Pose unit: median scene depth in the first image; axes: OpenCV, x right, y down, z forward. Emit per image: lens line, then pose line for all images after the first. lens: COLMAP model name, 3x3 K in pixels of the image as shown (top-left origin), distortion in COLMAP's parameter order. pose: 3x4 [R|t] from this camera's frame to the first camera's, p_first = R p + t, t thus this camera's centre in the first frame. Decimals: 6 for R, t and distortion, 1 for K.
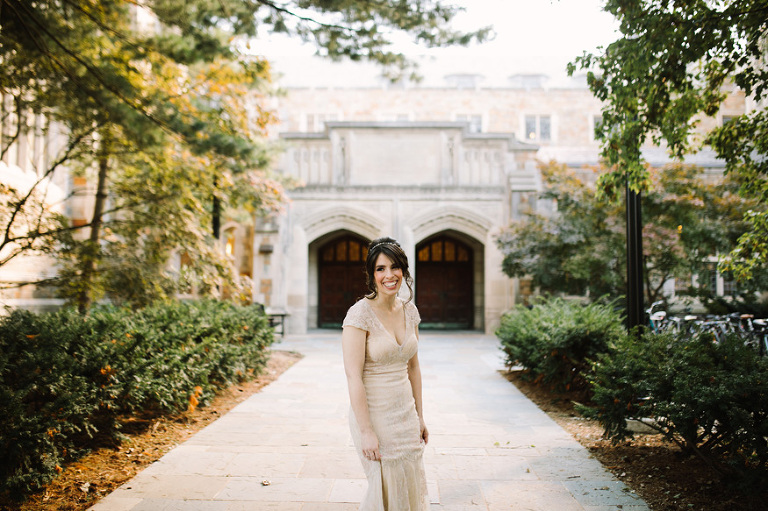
lens RADIAL K [[797.9, 0, 403.2], [0, 797.9, 243.9], [0, 0, 1]] dist [-0.001702, 0.641279]
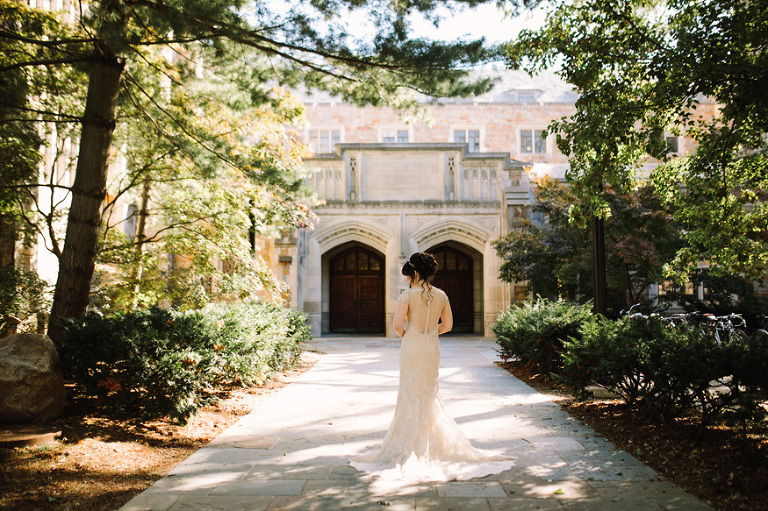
lens RADIAL K [[850.0, 0, 384.0], [0, 850.0, 255.5], [0, 0, 1]] dist [-0.005132, 0.037620]
pose [[0.999895, -0.005924, -0.013193, -0.018894], [0.005966, 0.999977, 0.003135, -0.002560], [0.013174, -0.003213, 0.999908, -0.170820]]
